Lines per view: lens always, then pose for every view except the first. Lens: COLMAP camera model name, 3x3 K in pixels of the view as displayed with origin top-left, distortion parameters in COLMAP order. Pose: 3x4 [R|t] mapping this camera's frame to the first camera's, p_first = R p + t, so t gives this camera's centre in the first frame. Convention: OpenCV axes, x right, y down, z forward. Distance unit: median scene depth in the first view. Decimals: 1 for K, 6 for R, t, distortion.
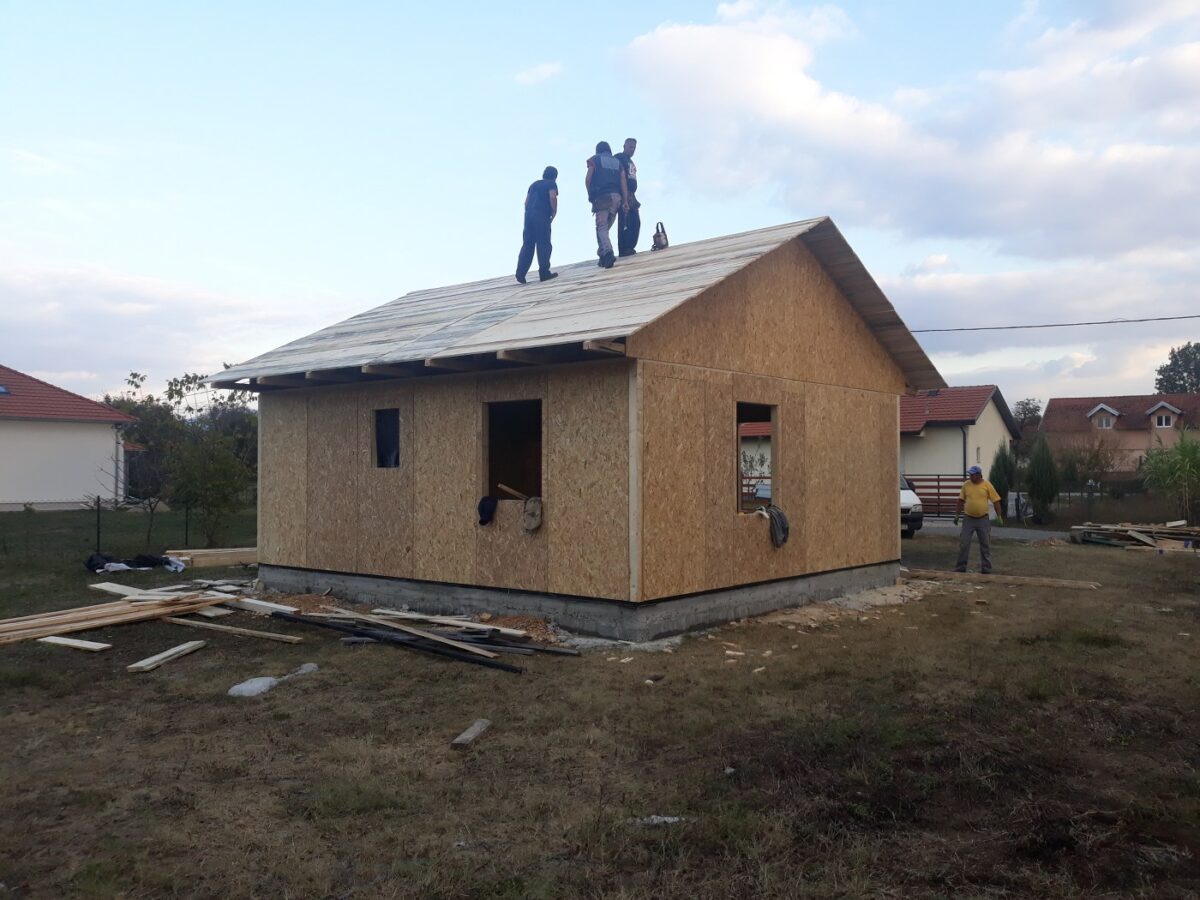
lens RADIAL K [[977.1, 0, 601.2], [0, 977.1, 445.5], [0, 0, 1]] dist [0.036075, -0.001947]
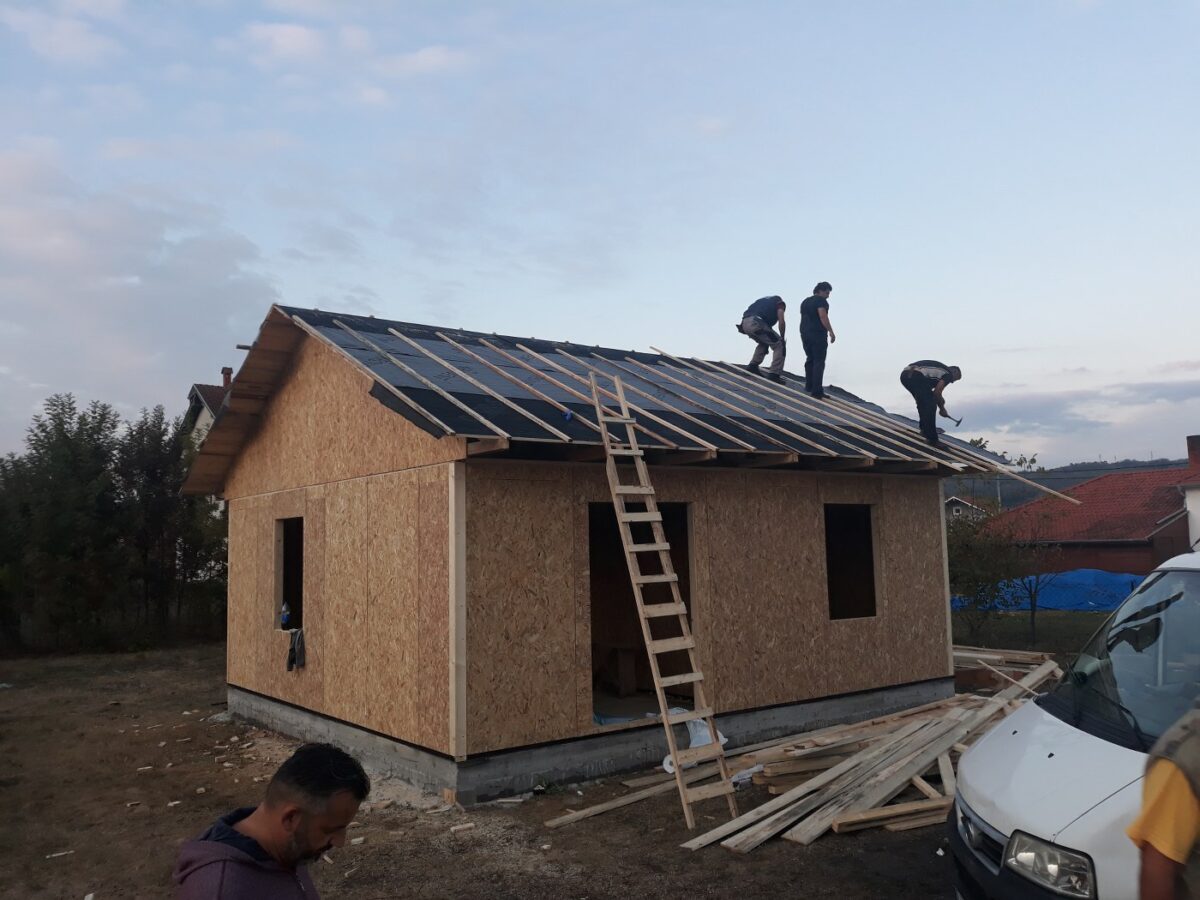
lens RADIAL K [[977.1, 0, 597.7], [0, 977.1, 456.1], [0, 0, 1]] dist [0.036075, -0.001947]
pose [[-0.229866, -0.078254, -0.970071, 1.066388], [0.052803, 0.994291, -0.092720, 0.002716], [0.971789, -0.072536, -0.224422, 1.547477]]
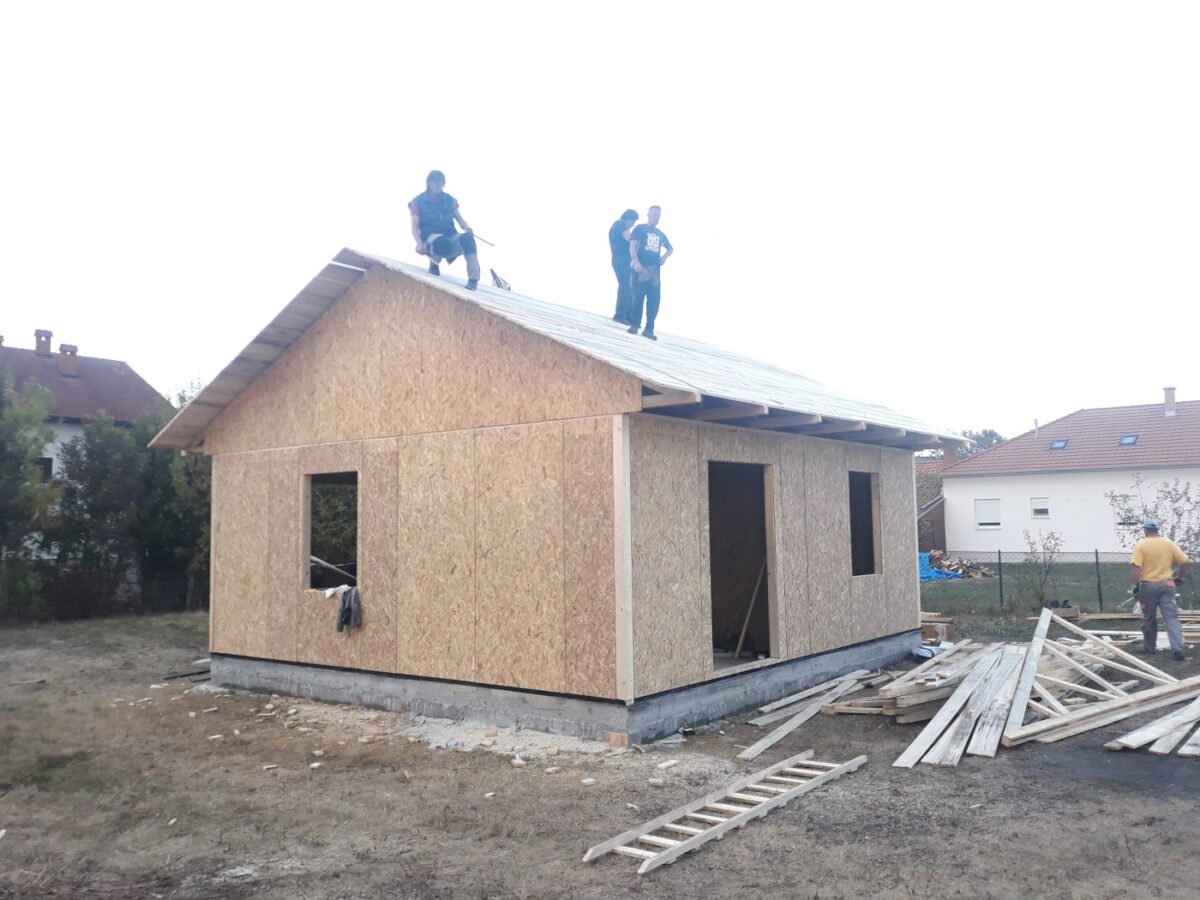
lens RADIAL K [[977.1, 0, 599.7], [0, 977.1, 445.5], [0, 0, 1]] dist [0.036075, -0.001947]
pose [[0.046134, -0.078199, -0.995870, 1.123377], [0.042589, 0.996179, -0.076250, 0.013671], [0.998027, -0.038895, 0.049288, 1.226481]]
